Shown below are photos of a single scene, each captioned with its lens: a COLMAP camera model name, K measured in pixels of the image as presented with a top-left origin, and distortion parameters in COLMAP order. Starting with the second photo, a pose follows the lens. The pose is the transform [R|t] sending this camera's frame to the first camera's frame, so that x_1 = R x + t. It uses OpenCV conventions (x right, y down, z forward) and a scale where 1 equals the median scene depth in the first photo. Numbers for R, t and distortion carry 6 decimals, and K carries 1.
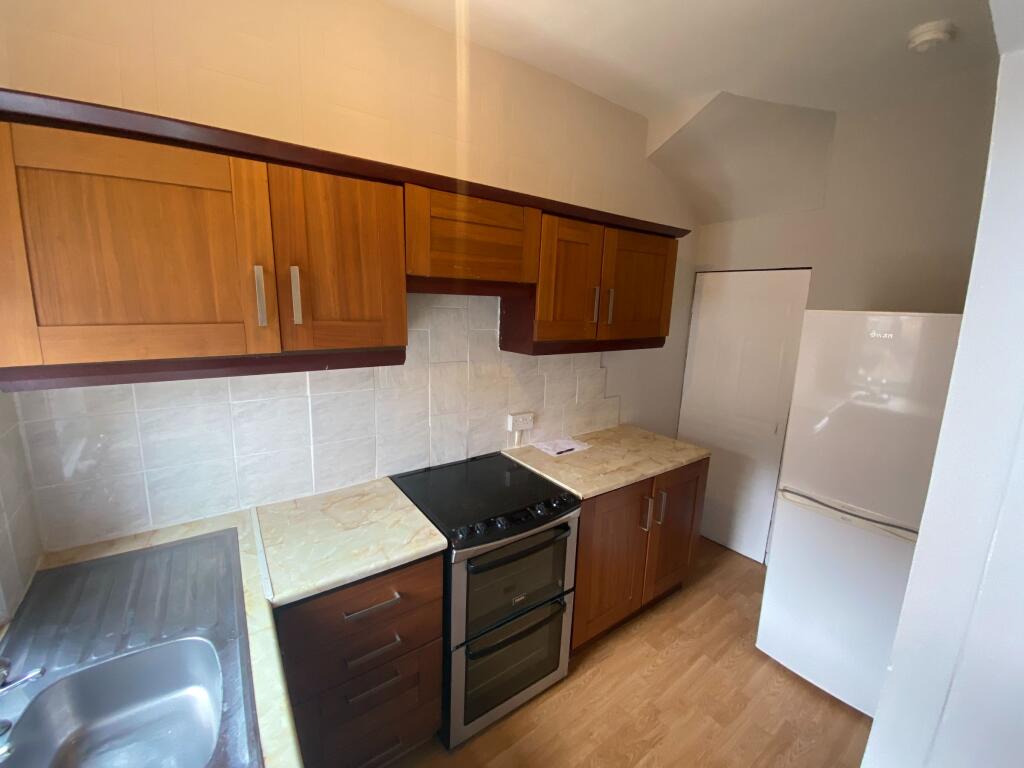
lens RADIAL K [[409.7, 0, 505.9], [0, 409.7, 377.7], [0, 0, 1]] dist [0.000459, -0.011966]
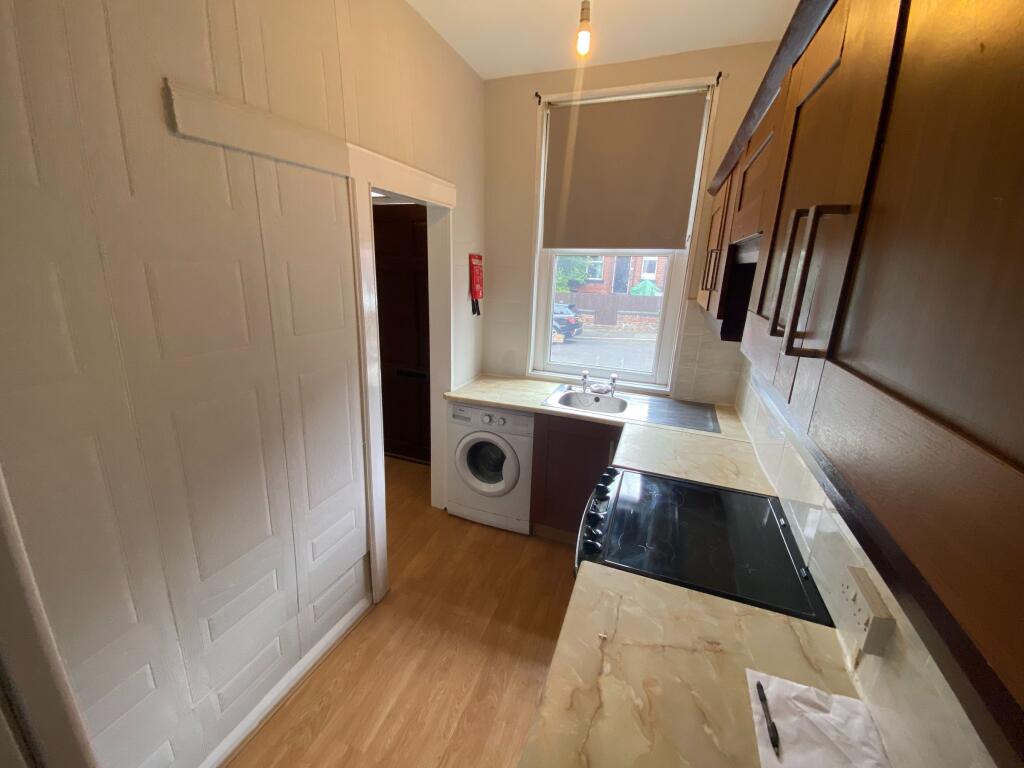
lens RADIAL K [[409.7, 0, 505.9], [0, 409.7, 377.7], [0, 0, 1]] dist [0.000459, -0.011966]
pose [[-0.831125, 0.103052, -0.546454, 0.609121], [-0.148974, 0.905498, 0.397342, -0.224814], [0.535760, 0.411648, -0.737229, 1.280070]]
